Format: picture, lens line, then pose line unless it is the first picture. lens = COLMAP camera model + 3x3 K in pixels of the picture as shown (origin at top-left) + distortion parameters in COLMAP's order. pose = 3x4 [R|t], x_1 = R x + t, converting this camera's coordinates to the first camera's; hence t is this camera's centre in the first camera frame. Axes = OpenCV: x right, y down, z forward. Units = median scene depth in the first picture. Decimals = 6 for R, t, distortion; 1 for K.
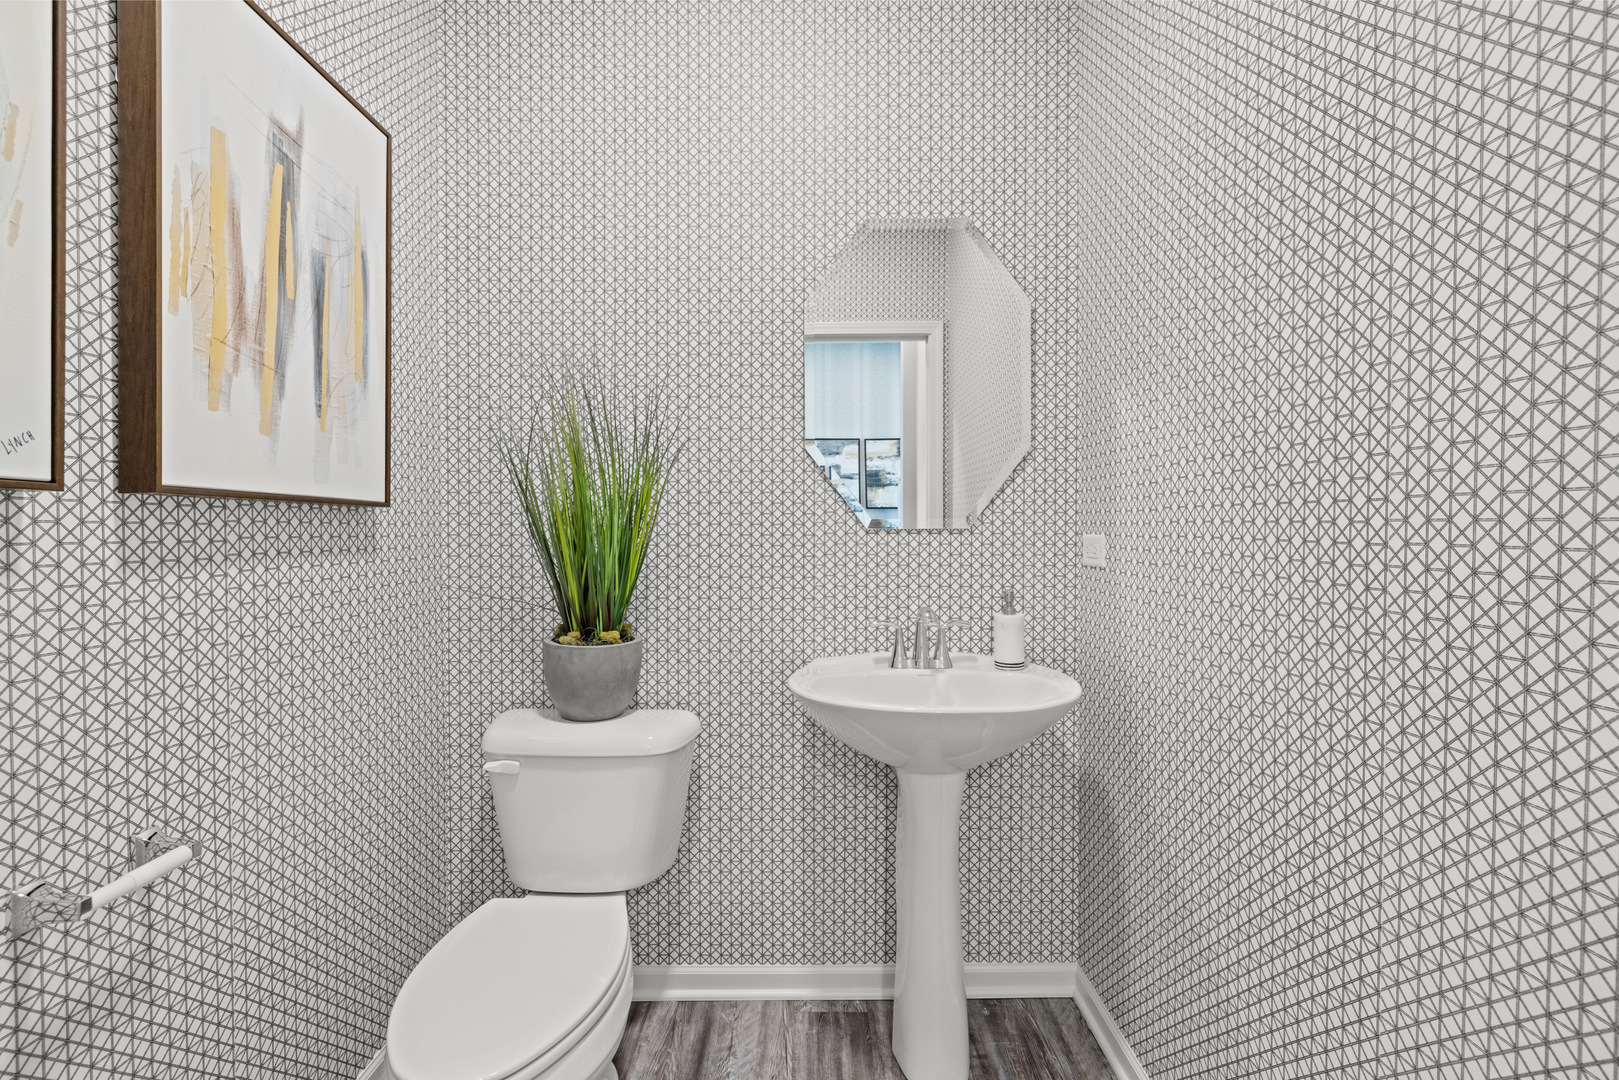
lens RADIAL K [[681.8, 0, 809.8], [0, 681.8, 535.4], [0, 0, 1]] dist [-0.007929, 0.000413]
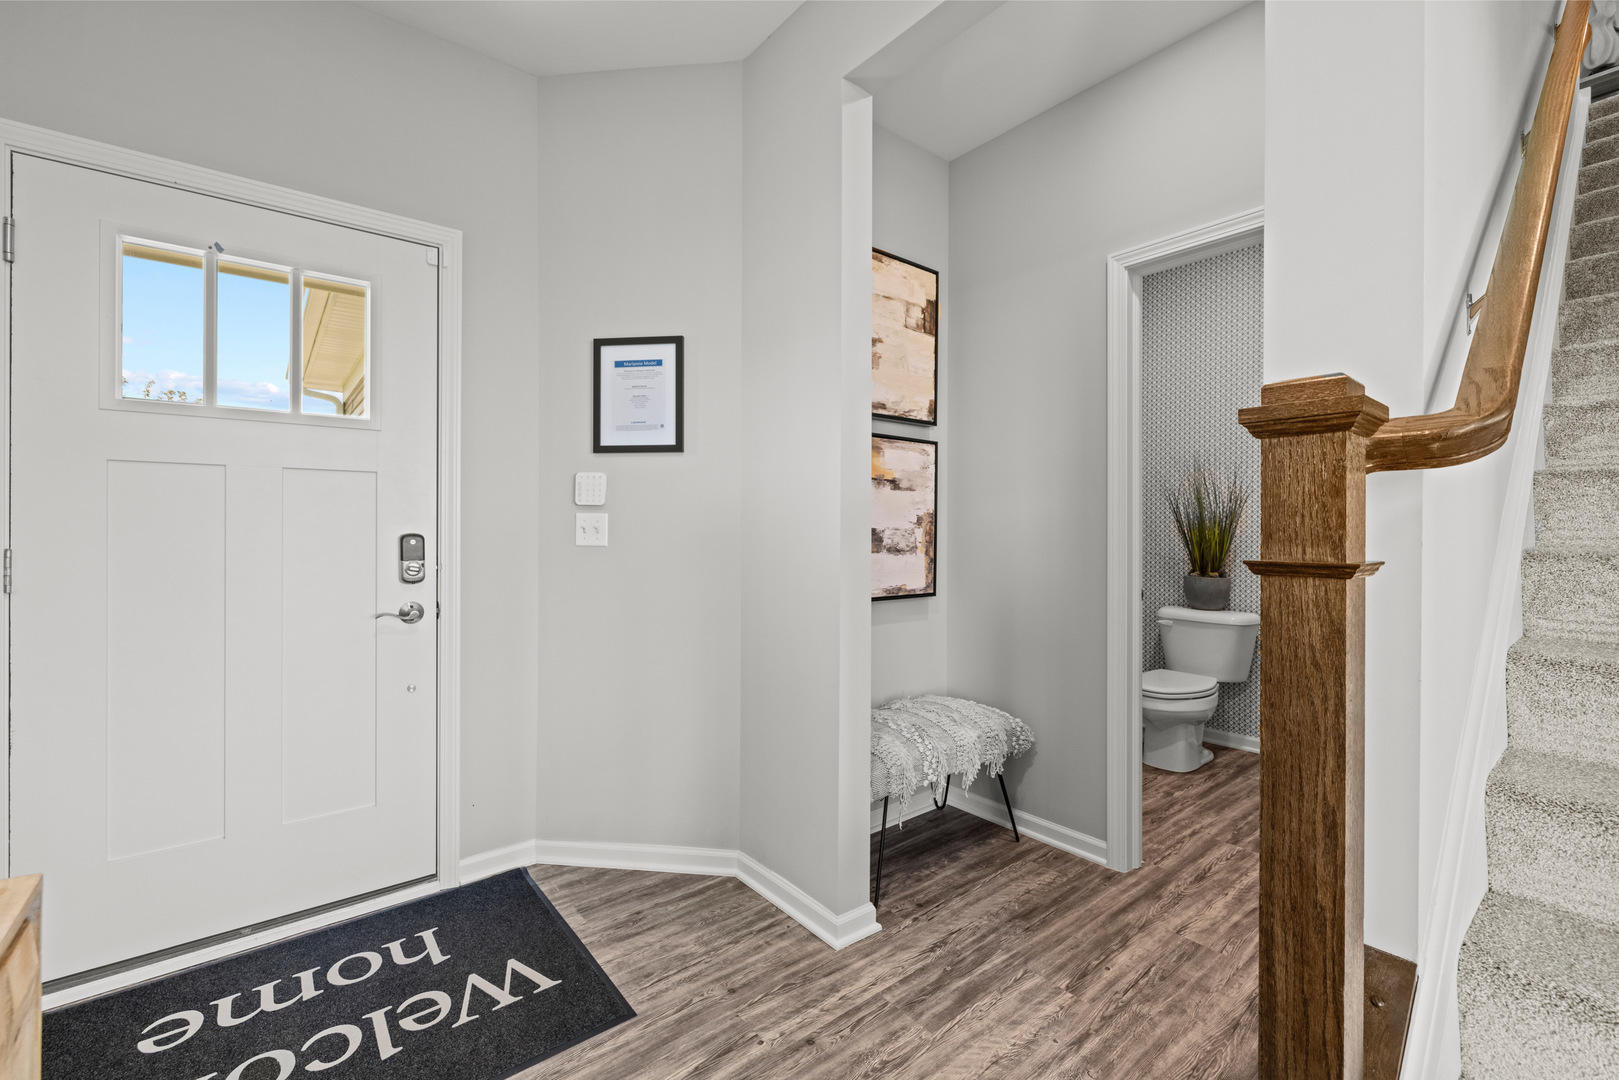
lens RADIAL K [[681.8, 0, 806.5], [0, 681.8, 537.9], [0, 0, 1]] dist [-0.007929, 0.000413]
pose [[0.642437, 0.006284, -0.766313, 0.595319], [-0.008722, 0.999962, 0.000888, 0.033303], [0.766289, 0.006113, 0.642467, -1.570343]]
